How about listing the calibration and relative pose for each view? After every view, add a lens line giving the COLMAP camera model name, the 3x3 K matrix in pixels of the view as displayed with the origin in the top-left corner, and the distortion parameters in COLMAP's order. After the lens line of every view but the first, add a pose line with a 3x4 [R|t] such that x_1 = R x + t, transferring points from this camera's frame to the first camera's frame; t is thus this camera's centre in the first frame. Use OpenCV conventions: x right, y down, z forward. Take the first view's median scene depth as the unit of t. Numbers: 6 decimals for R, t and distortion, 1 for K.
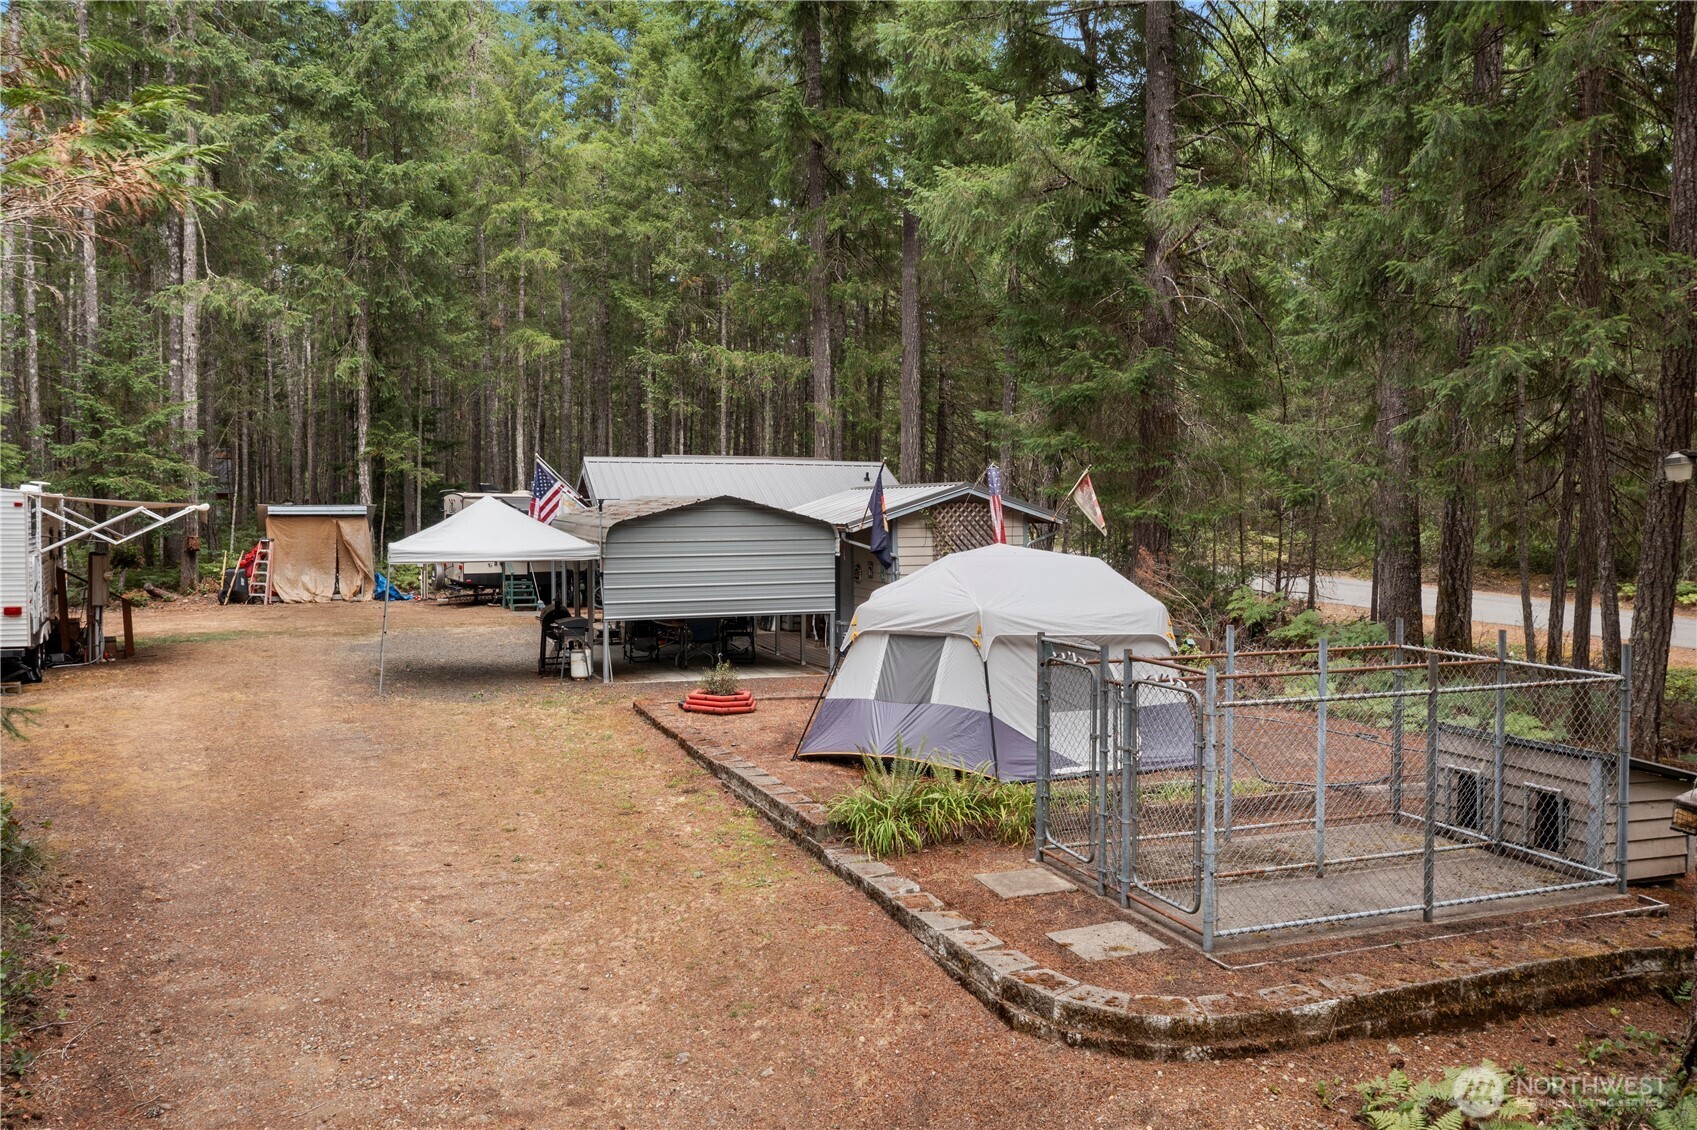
lens RADIAL K [[1334.7, 0, 847.9], [0, 1334.7, 581.4], [0, 0, 1]] dist [-0.028397, -0.001009]
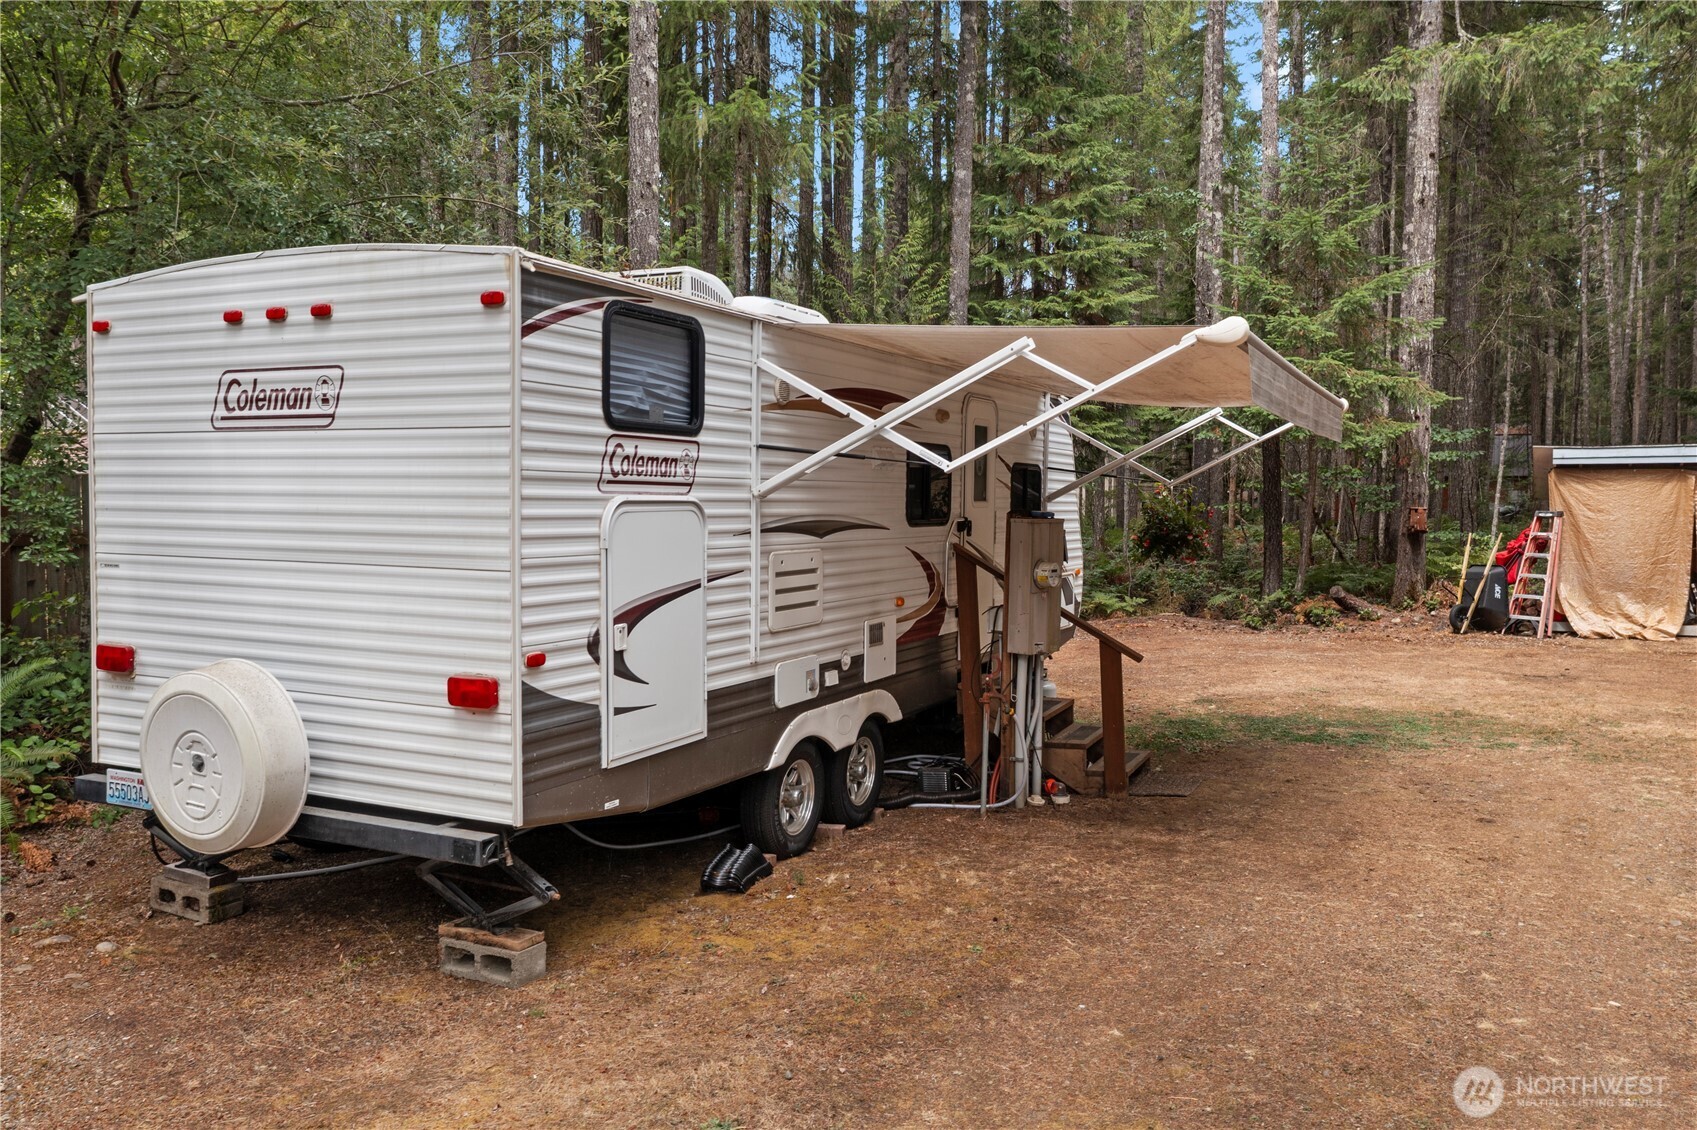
lens RADIAL K [[1334.7, 0, 847.9], [0, 1334.7, 581.4], [0, 0, 1]] dist [-0.028397, -0.001009]
pose [[0.607721, 0.042423, -0.793017, -0.192202], [-0.040347, 0.998932, 0.022519, -0.005330], [0.793125, 0.018310, 0.608783, 0.466968]]
